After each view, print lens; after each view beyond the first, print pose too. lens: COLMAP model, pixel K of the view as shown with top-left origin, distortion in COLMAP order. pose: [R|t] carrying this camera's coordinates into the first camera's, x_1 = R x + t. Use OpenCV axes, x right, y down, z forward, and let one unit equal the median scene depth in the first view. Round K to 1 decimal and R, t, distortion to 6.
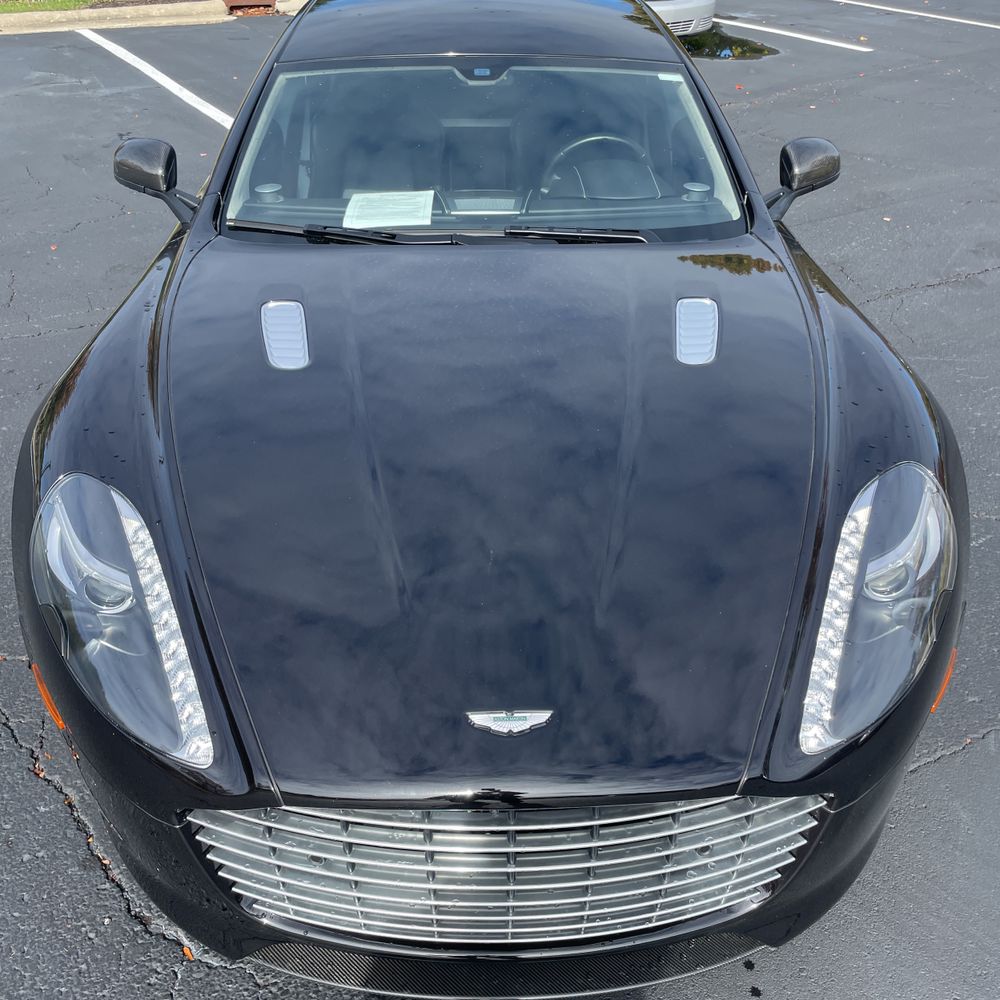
lens RADIAL K [[1017.0, 0, 501.5], [0, 1017.0, 490.9], [0, 0, 1]] dist [0.078269, -0.105433]
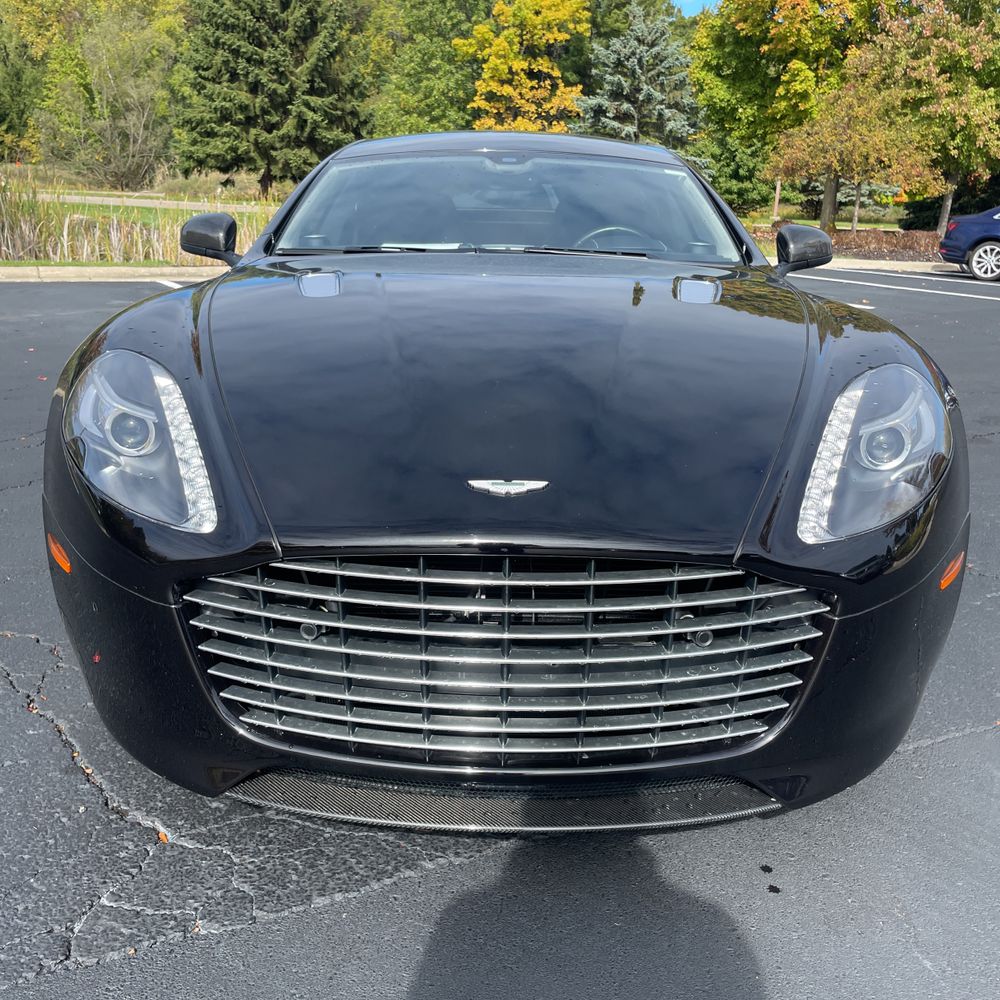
lens RADIAL K [[1020.2, 0, 500.0], [0, 1020.2, 500.0], [0, 0, 1]] dist [0.087529, -0.122432]
pose [[0.999130, 0.022463, -0.035131, 0.028468], [-0.031754, 0.955926, -0.291885, 0.422052], [0.027026, 0.292747, 0.955808, 0.020121]]
